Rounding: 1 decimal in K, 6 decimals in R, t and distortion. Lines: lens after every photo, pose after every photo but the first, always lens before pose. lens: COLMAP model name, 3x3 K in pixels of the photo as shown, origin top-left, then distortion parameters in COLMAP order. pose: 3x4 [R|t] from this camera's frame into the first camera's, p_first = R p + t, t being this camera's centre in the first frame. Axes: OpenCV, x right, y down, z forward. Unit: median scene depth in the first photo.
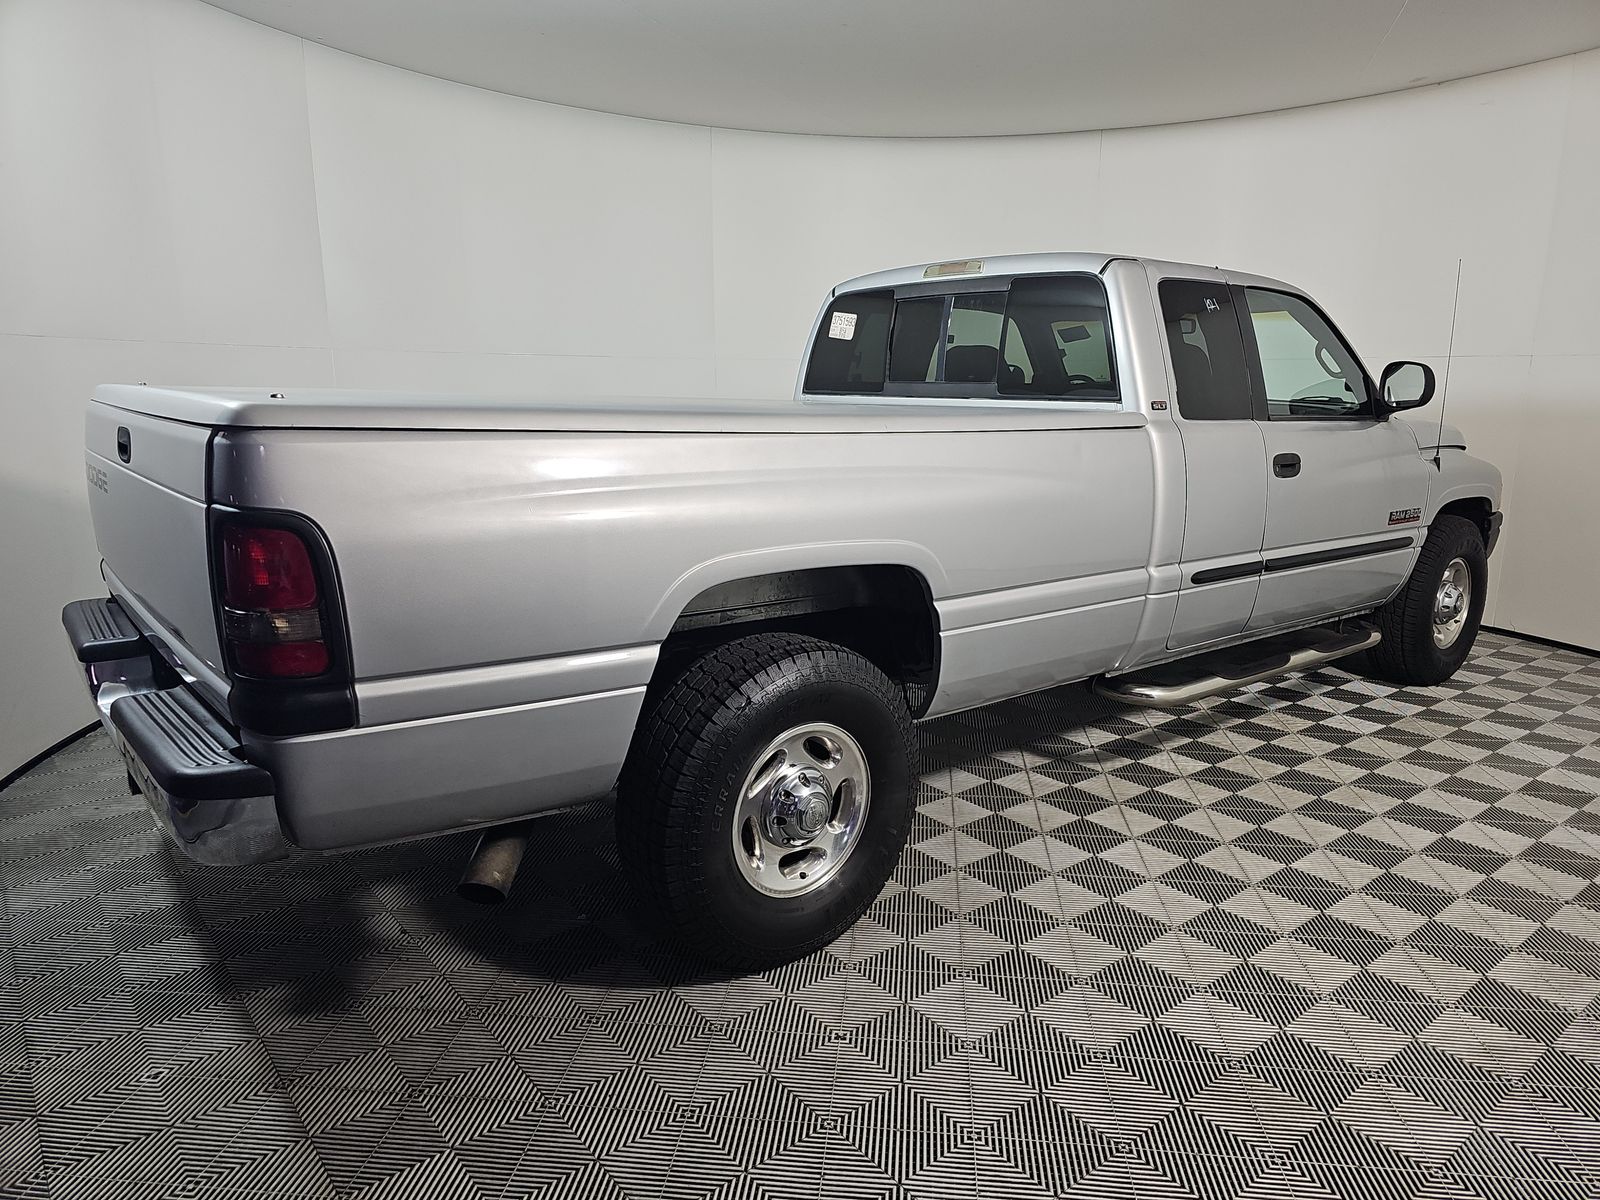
lens RADIAL K [[1157.4, 0, 739.6], [0, 1157.4, 625.3], [0, 0, 1]] dist [0.001700, 0.008812]
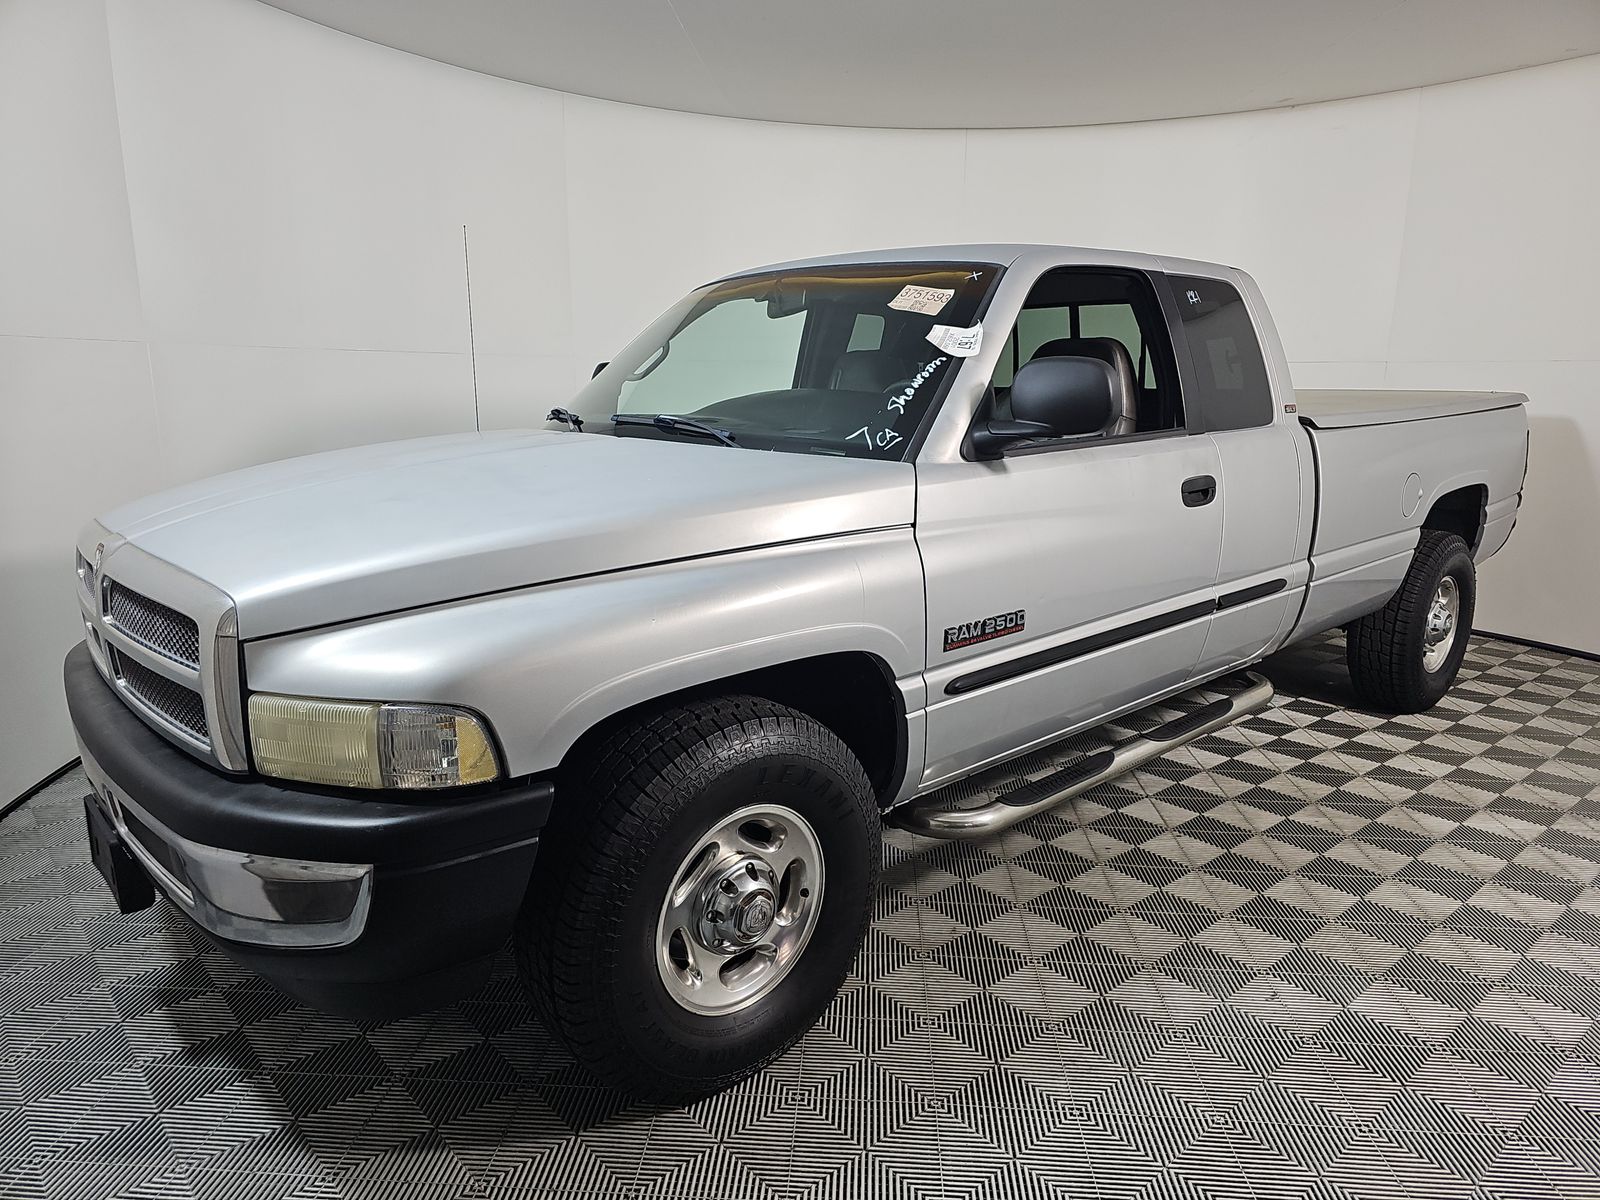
lens RADIAL K [[1073.2, 0, 800.0], [0, 1073.2, 600.0], [0, 0, 1]] dist [0.008107, -0.002364]
pose [[0.996198, -0.015789, 0.085679, 0.021534], [0.016592, 0.999825, -0.008677, -0.034025], [-0.085527, 0.010066, 0.996285, 0.145398]]
